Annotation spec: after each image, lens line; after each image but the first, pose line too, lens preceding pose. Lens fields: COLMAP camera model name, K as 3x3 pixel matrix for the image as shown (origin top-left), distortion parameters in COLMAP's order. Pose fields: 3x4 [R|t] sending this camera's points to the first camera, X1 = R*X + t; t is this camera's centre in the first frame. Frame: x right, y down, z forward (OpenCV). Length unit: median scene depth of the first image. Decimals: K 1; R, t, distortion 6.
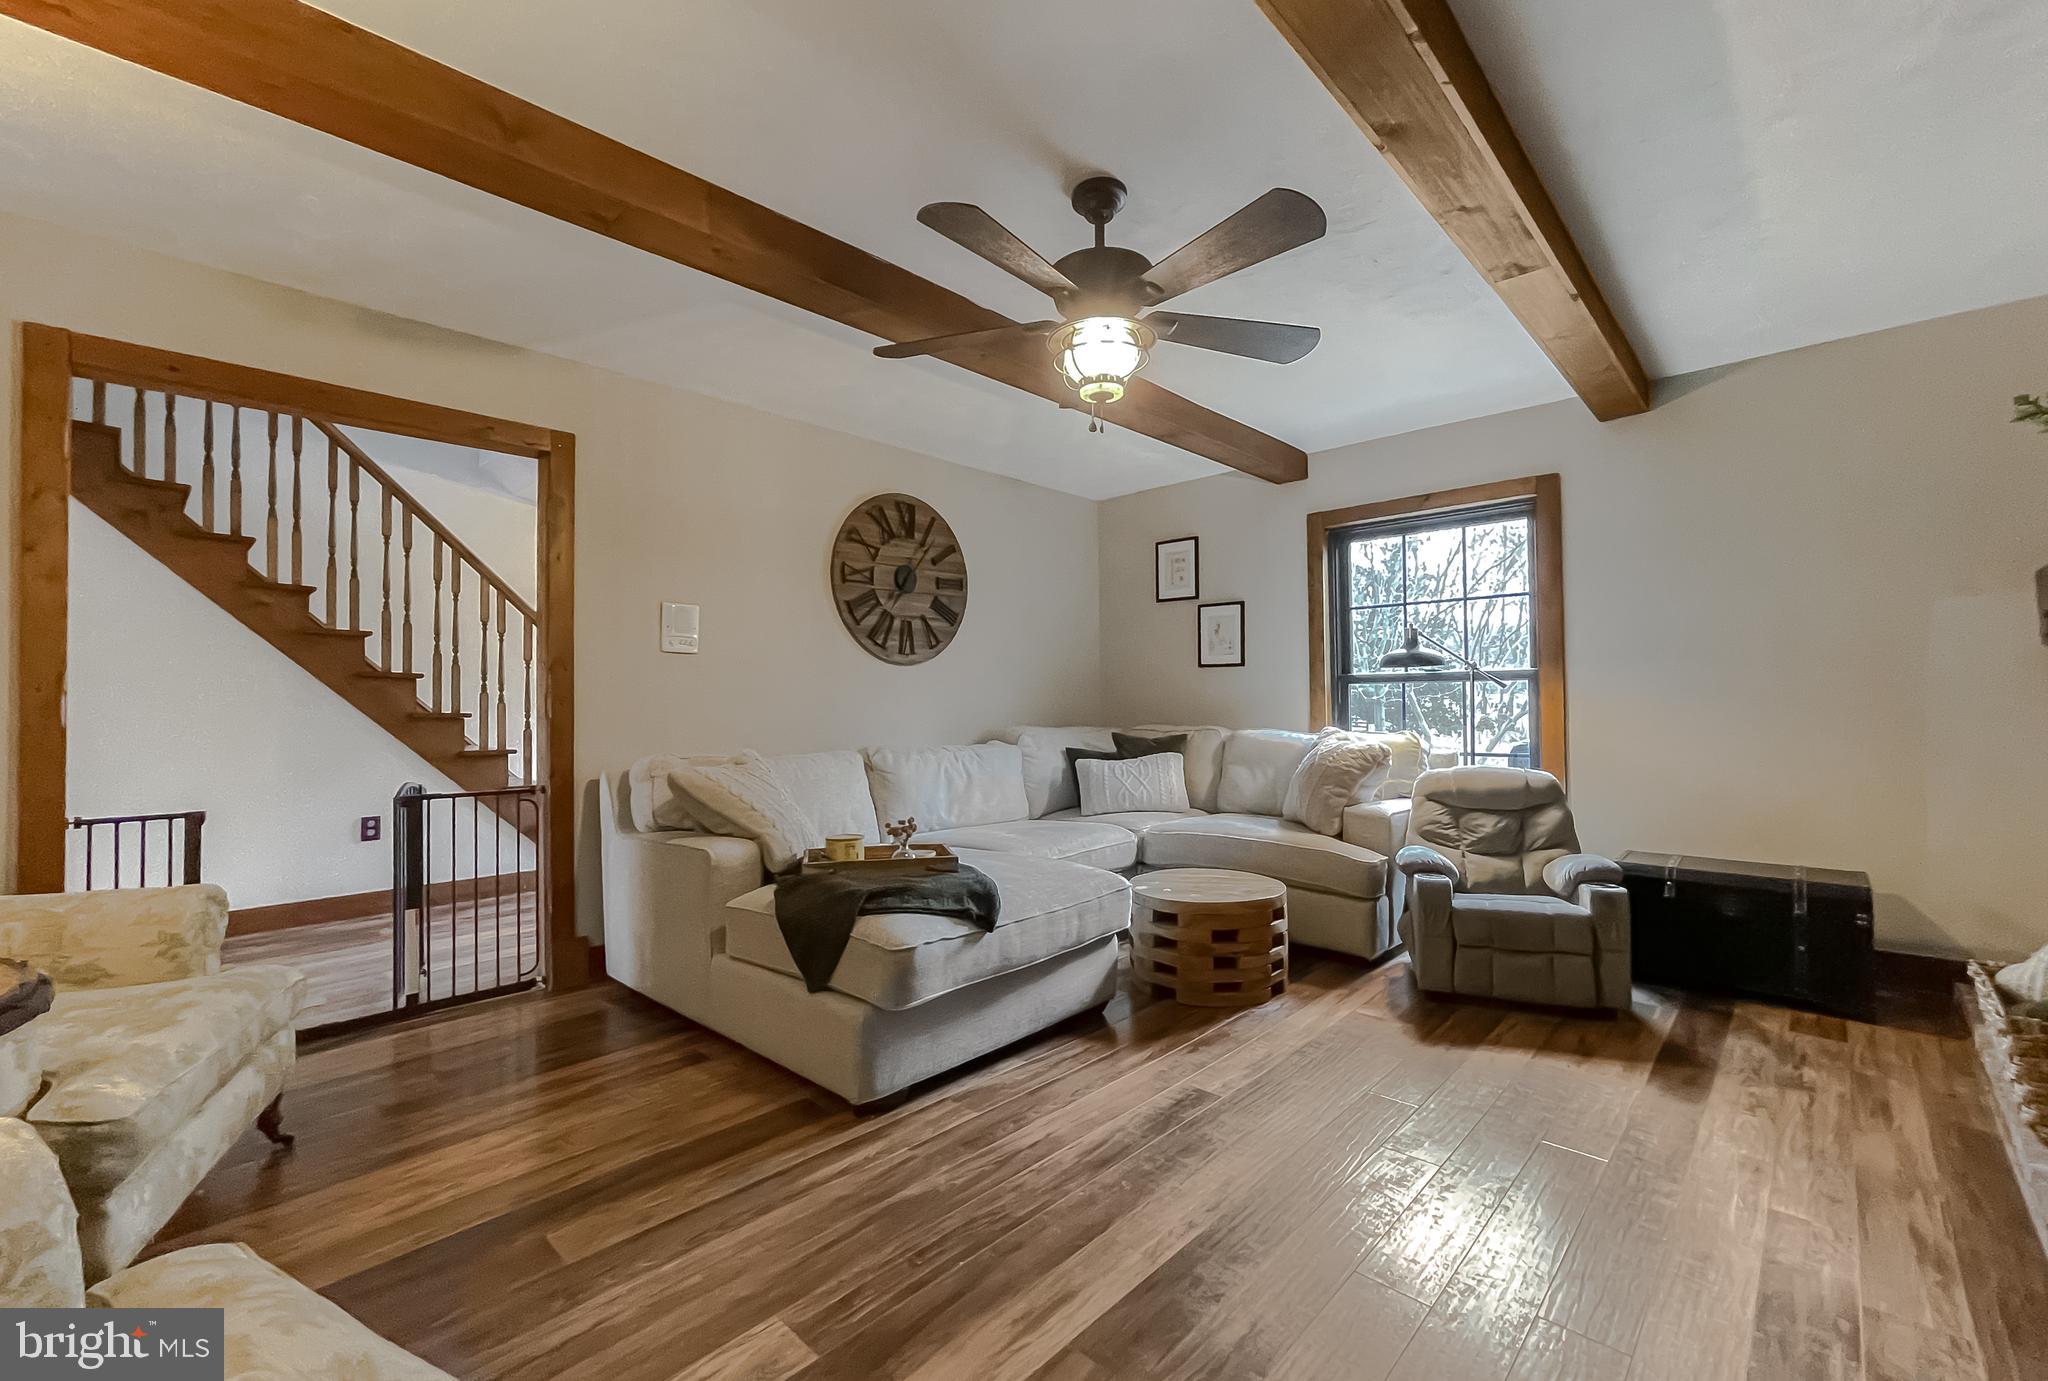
lens RADIAL K [[839.8, 0, 1020.9], [0, 839.8, 683.6], [0, 0, 1]] dist [0.003019, 0.001092]
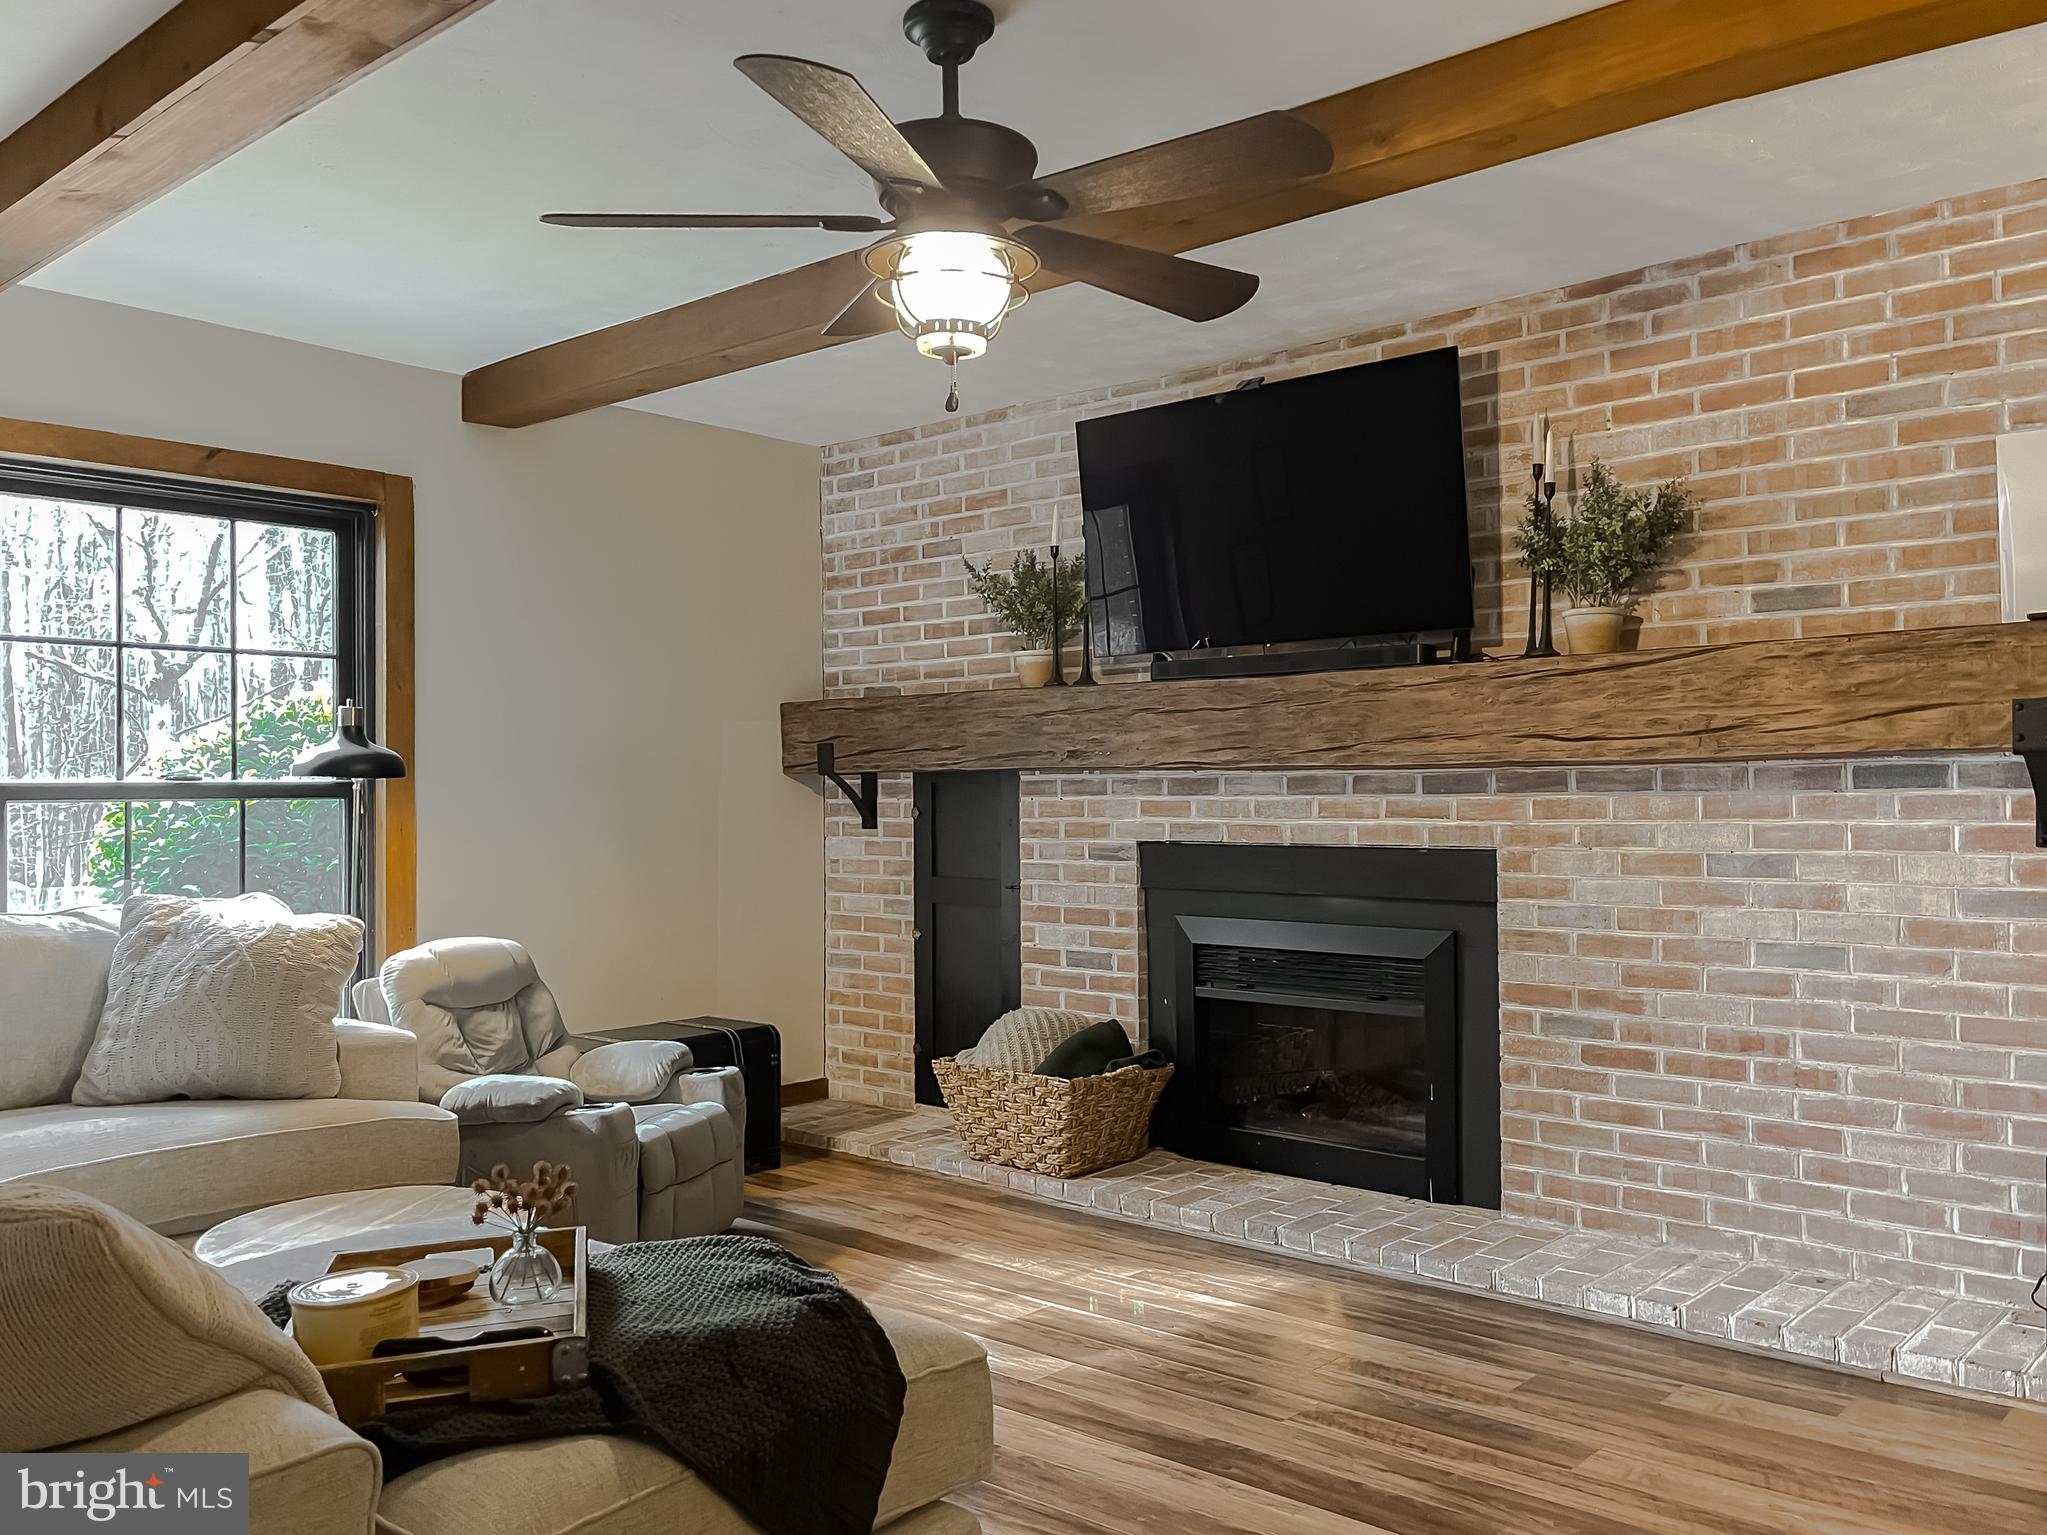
lens RADIAL K [[1675.2, 0, 1009.5], [0, 1675.2, 779.2], [0, 0, 1]] dist [0.069397, -0.072113]
pose [[-0.019779, 0.017234, 0.999656, -0.724773], [-0.012456, 0.999770, -0.017483, -0.003494], [-0.999727, -0.012798, -0.019560, 0.630310]]
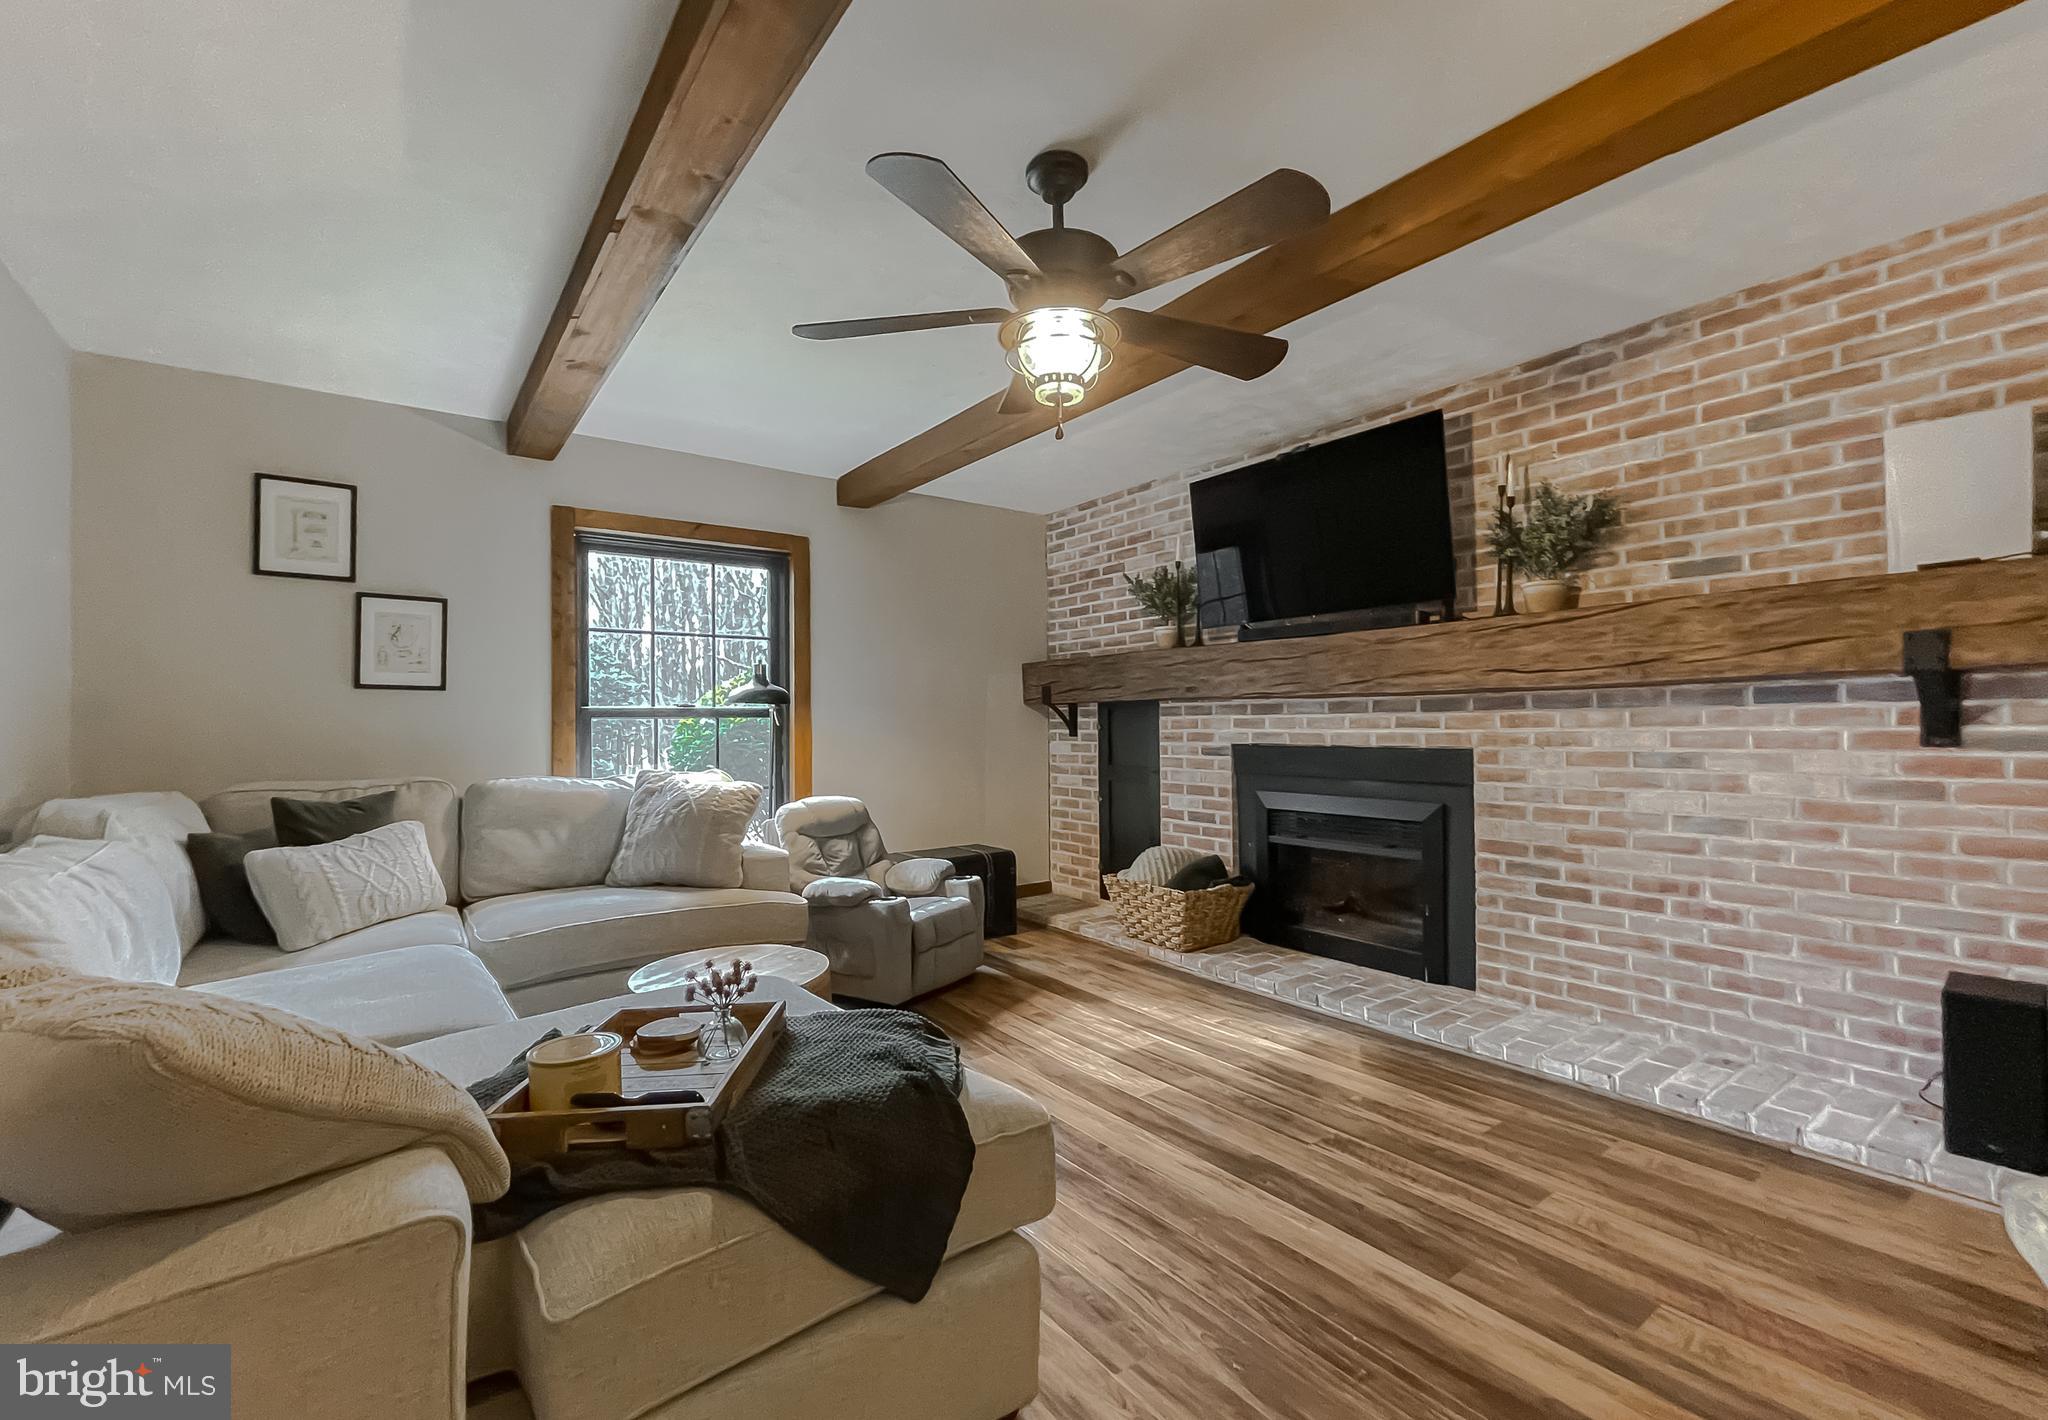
lens RADIAL K [[872.5, 0, 1009.3], [0, 872.5, 715.1], [0, 0, 1]] dist [-0.004316, 0.003570]
pose [[0.189247, 0.018090, 0.981763, -0.519809], [-0.013107, 0.999788, -0.015895, 0.007192], [-0.981842, -0.009860, 0.189444, 0.563618]]
